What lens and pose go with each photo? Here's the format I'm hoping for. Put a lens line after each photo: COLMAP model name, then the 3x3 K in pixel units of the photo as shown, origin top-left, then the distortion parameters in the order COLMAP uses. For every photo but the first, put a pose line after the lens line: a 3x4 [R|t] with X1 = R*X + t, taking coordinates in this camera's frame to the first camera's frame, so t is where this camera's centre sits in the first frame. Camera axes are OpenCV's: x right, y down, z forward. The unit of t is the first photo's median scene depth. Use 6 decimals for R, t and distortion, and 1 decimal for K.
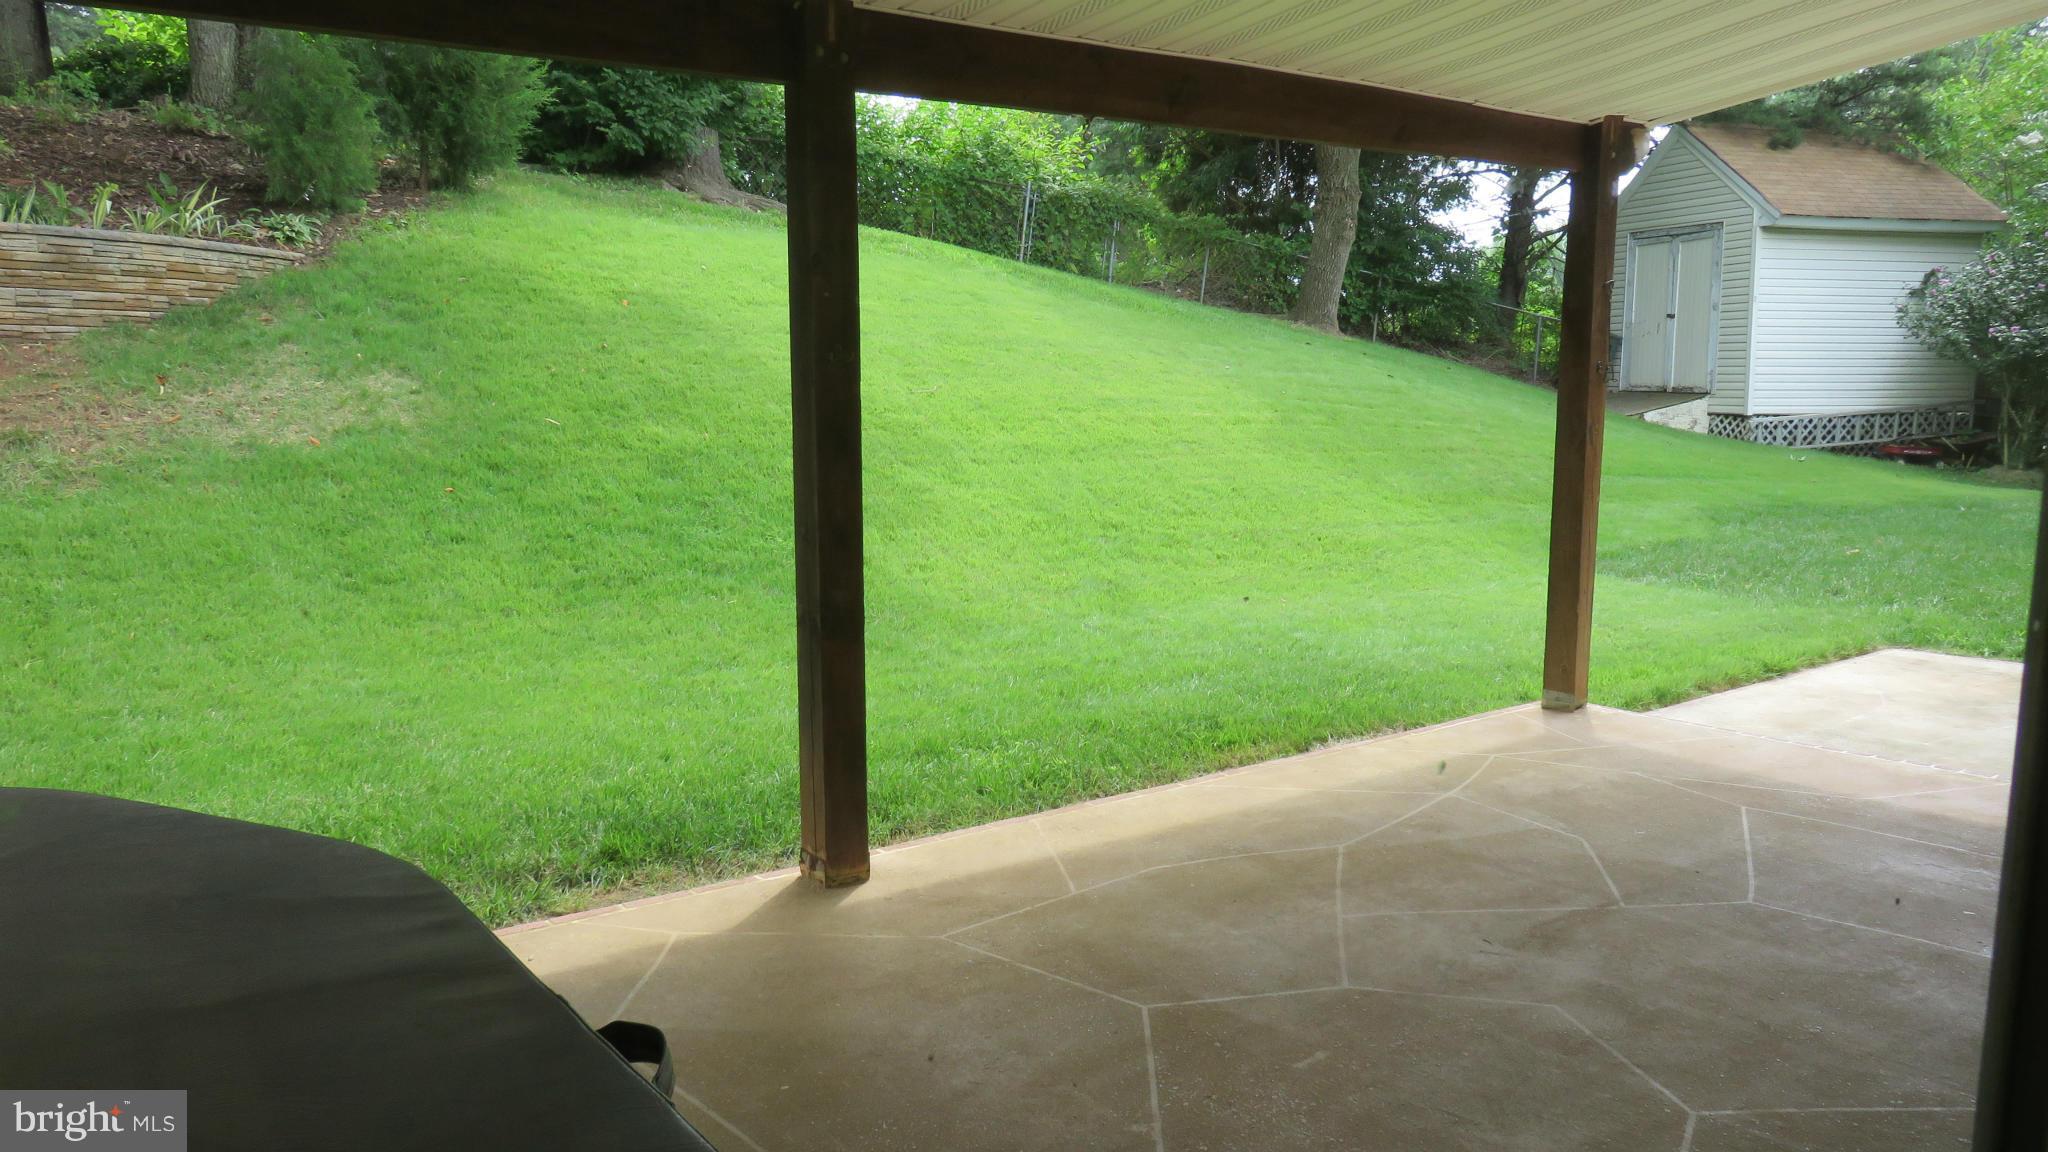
lens RADIAL K [[1491.8, 0, 1024.0], [0, 1491.8, 576.0], [0, 0, 1]] dist [-0.004792, 0.001072]
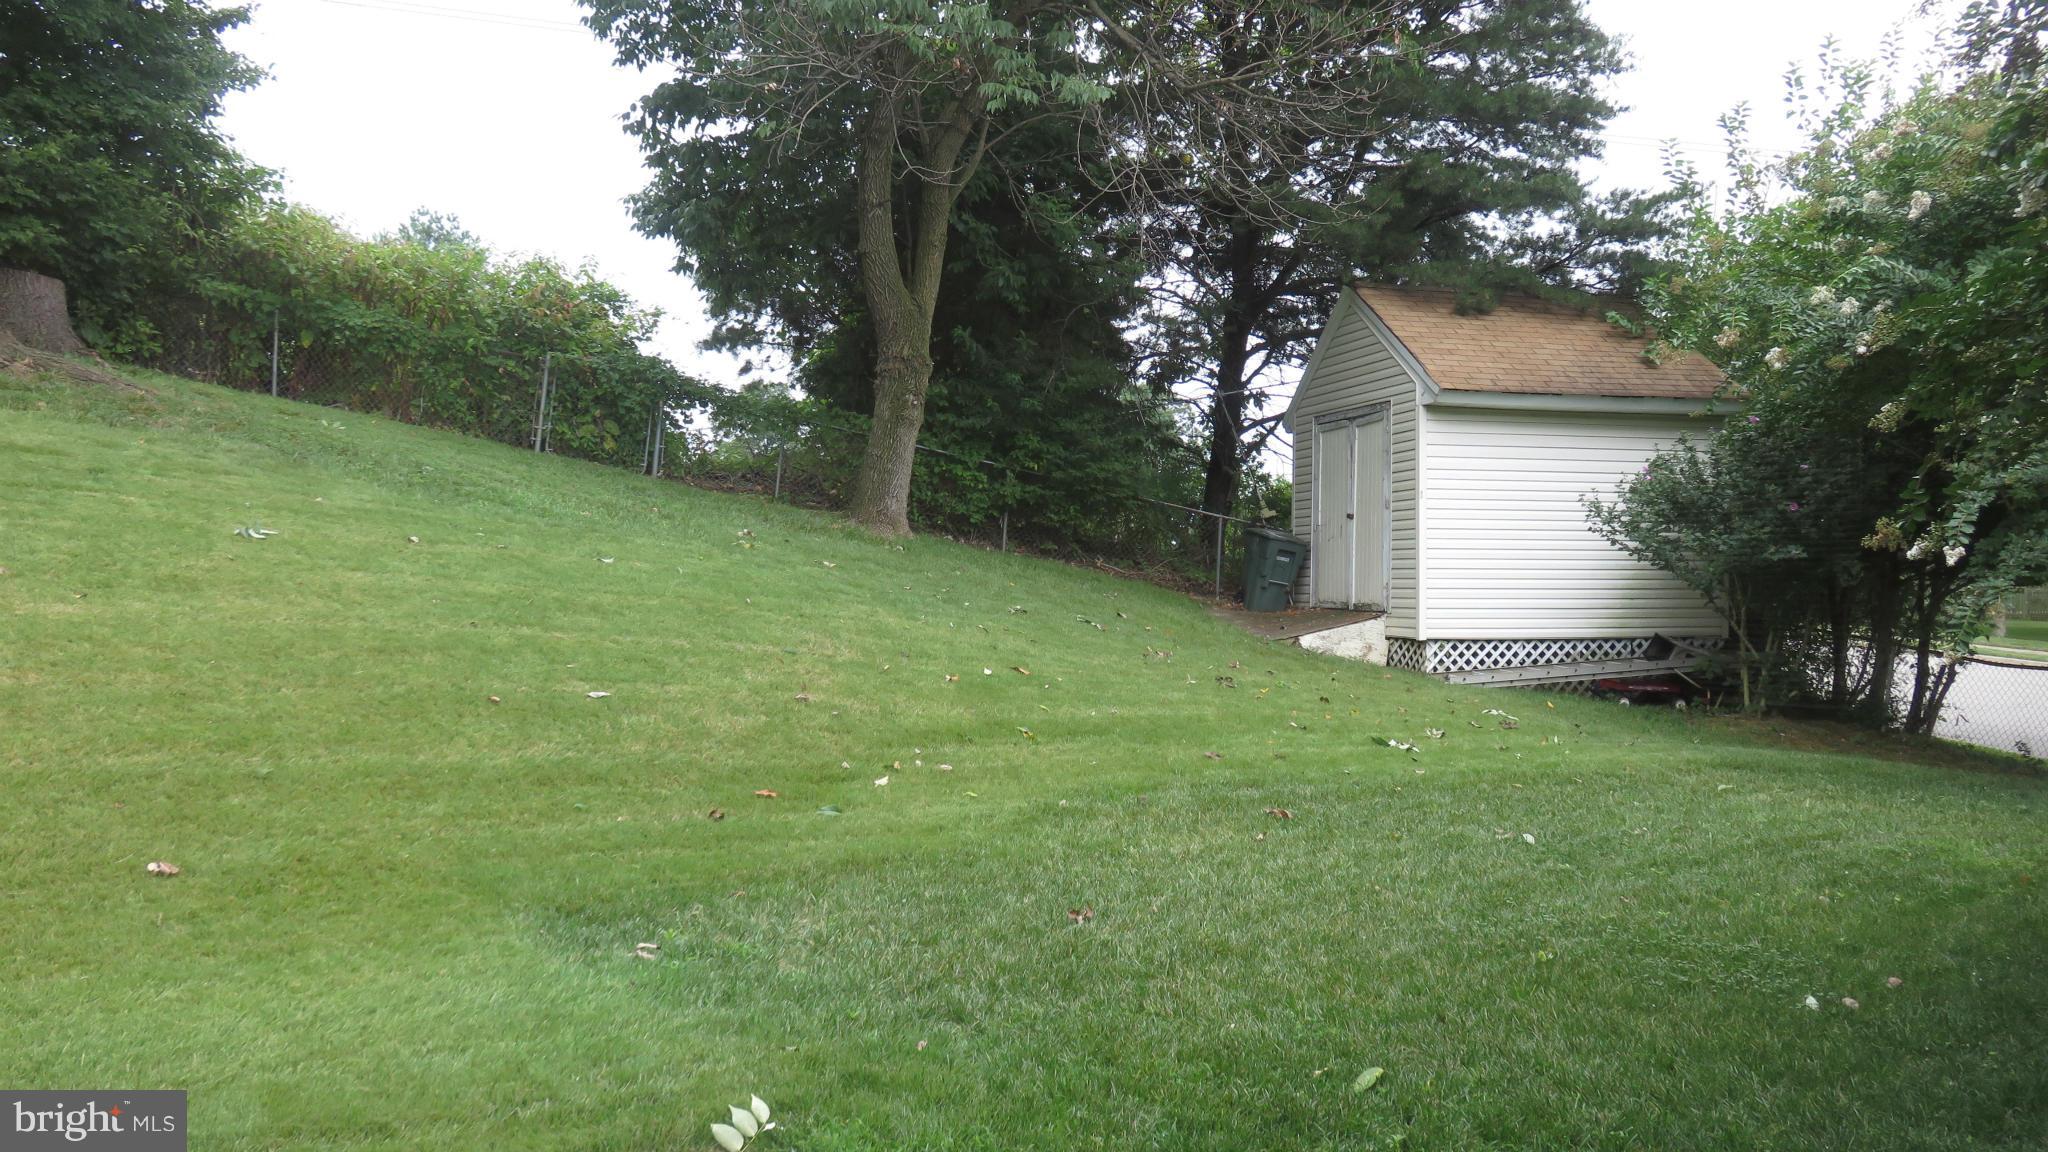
lens RADIAL K [[1491.8, 0, 1024.0], [0, 1491.8, 576.0], [0, 0, 1]] dist [-0.004792, 0.001072]
pose [[0.999524, 0.005516, -0.030358, 0.293014], [-0.009750, 0.989939, -0.141160, -0.027683], [0.029274, 0.141389, 0.989521, 0.206817]]
